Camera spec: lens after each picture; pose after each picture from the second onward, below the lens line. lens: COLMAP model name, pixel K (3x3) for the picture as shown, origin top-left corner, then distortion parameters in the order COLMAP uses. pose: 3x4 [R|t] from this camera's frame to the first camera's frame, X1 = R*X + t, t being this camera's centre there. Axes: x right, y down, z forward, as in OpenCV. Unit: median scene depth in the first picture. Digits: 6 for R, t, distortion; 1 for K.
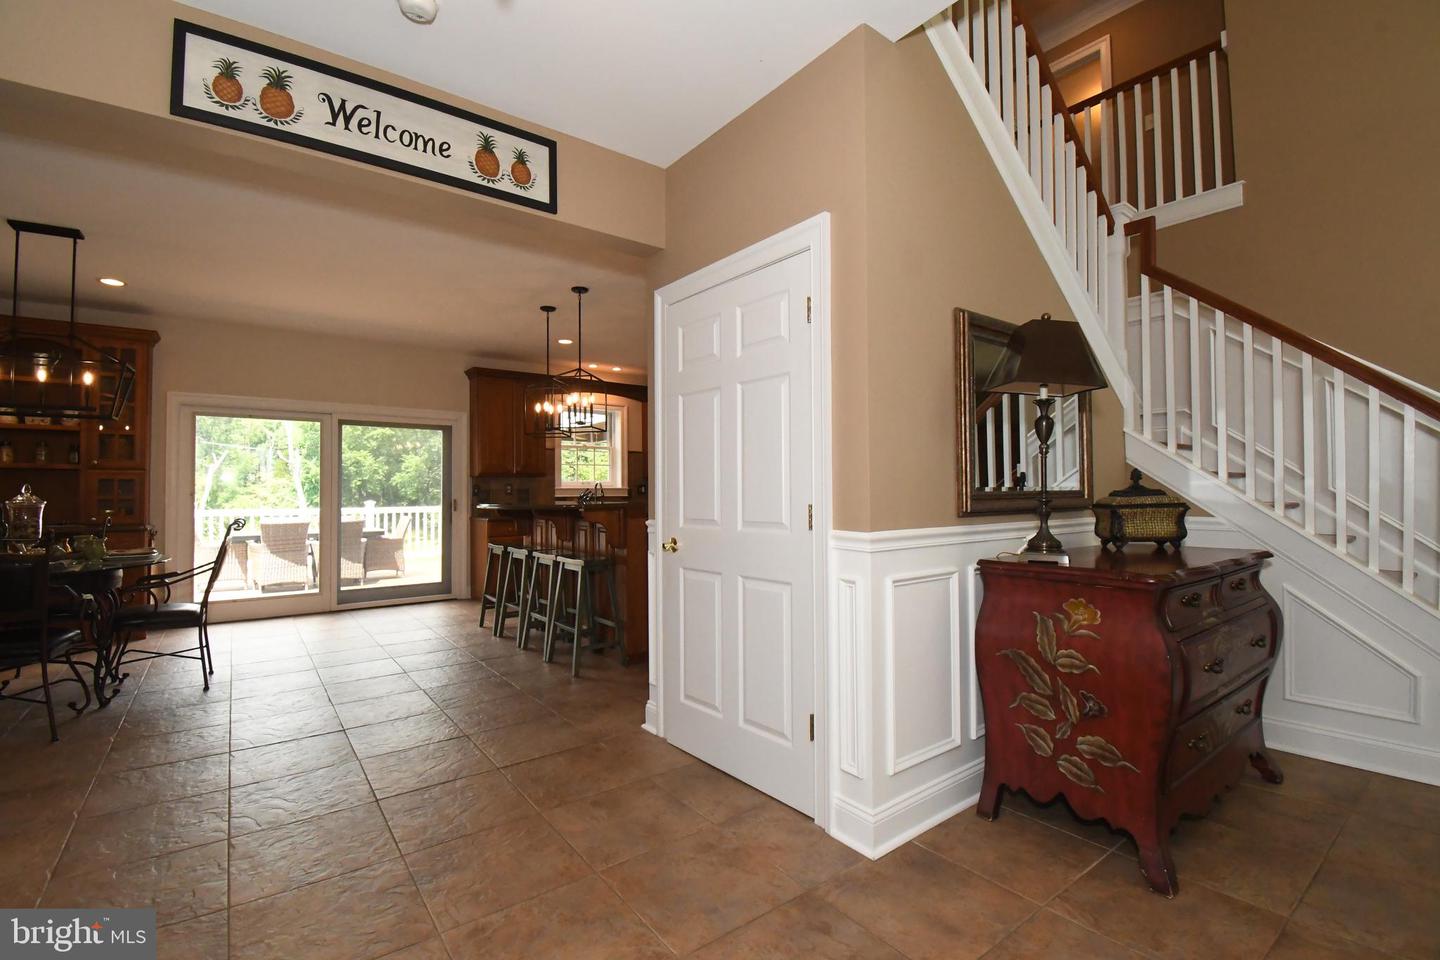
lens RADIAL K [[632.6, 0, 720.0], [0, 632.6, 480.0], [0, 0, 1]] dist [0.002320, -0.014525]
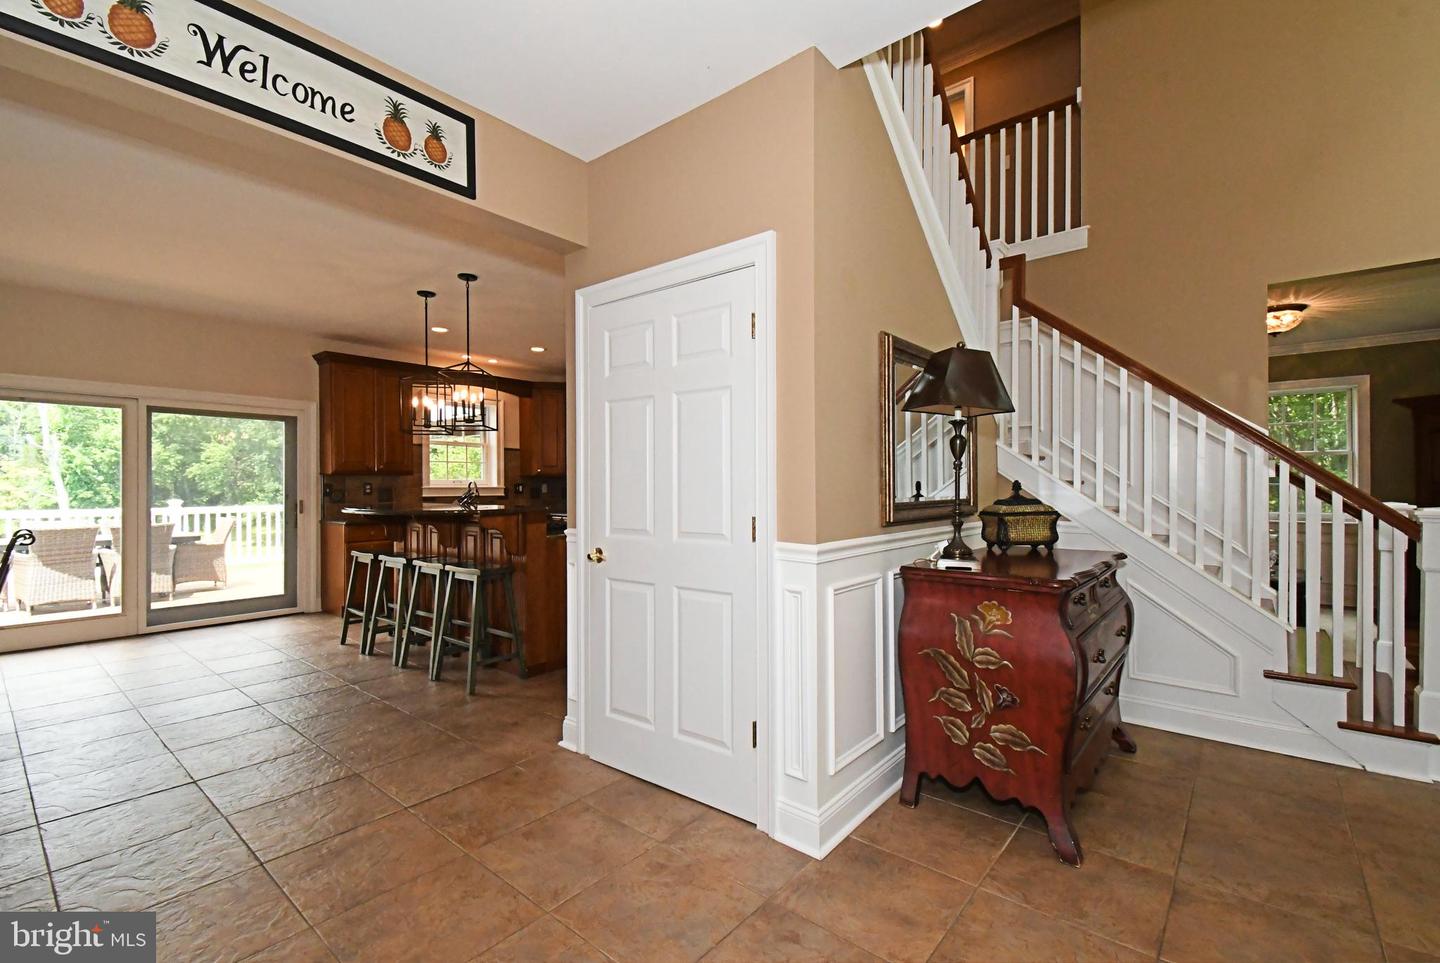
lens RADIAL K [[625.4, 0, 720.0], [0, 625.4, 481.5], [0, 0, 1]] dist [0.030995, -0.018345]
pose [[0.974459, 0.006164, 0.224481, -0.128565], [-0.008734, 0.999907, 0.010455, -0.026412], [-0.224395, -0.012149, 0.974422, 0.024510]]
